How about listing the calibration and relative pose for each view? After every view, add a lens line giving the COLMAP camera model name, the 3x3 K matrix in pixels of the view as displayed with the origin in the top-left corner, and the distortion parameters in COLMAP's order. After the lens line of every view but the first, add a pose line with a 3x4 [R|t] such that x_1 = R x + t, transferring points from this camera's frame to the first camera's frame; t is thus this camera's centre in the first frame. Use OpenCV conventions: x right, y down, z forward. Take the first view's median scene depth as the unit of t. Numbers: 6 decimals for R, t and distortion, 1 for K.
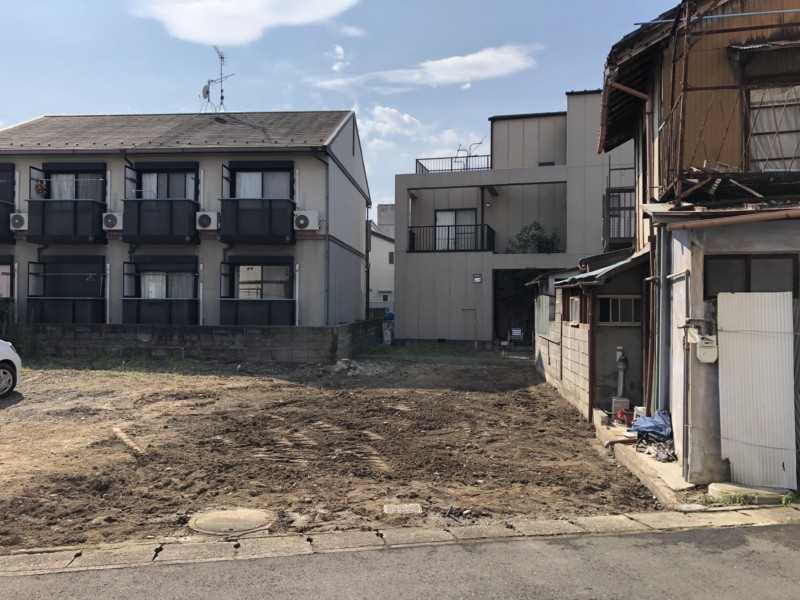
lens RADIAL K [[654.0, 0, 404.9], [0, 654.0, 310.9], [0, 0, 1]] dist [0.028447, -0.014269]
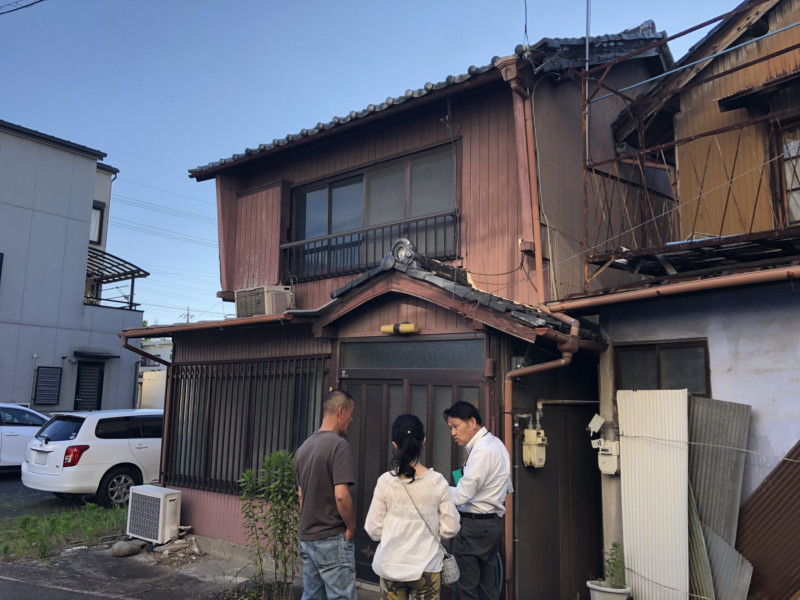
lens RADIAL K [[654.0, 0, 400.1], [0, 654.0, 298.4], [0, 0, 1]] dist [0.028447, -0.014269]
pose [[0.830652, -0.073731, -0.551889, 0.242614], [-0.020581, 0.986450, -0.162764, -0.000219], [0.556412, 0.146559, 0.817879, 0.044254]]
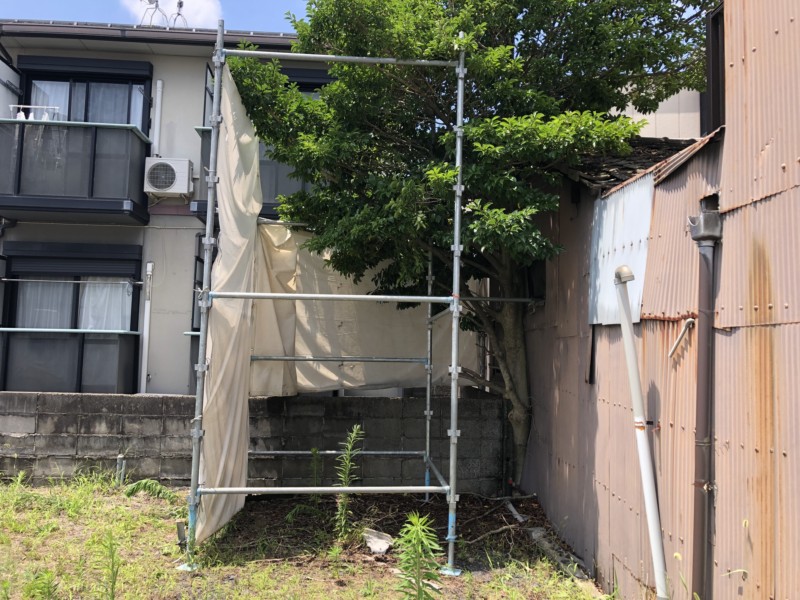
lens RADIAL K [[654.0, 0, 392.5], [0, 654.0, 304.2], [0, 0, 1]] dist [0.028447, -0.014269]
pose [[0.991421, 0.023892, 0.128506, -0.198782], [-0.013180, 0.996415, -0.083569, -0.001109], [-0.130042, 0.081158, 0.988181, 0.506564]]
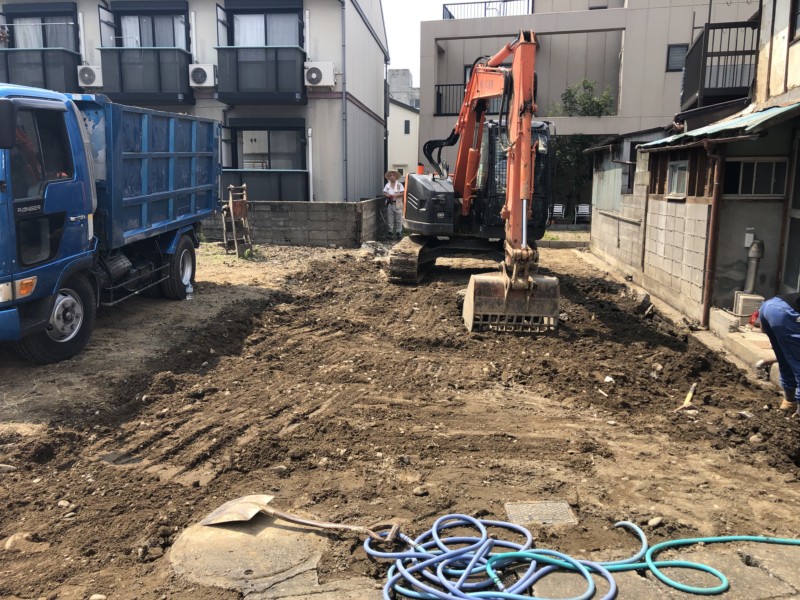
lens RADIAL K [[654.0, 0, 399.9], [0, 654.0, 299.2], [0, 0, 1]] dist [0.028447, -0.014269]
pose [[0.999849, 0.000644, -0.017390, -0.033073], [0.002290, 0.985752, 0.168190, 0.004258], [0.017251, -0.168204, 0.985601, 0.127181]]
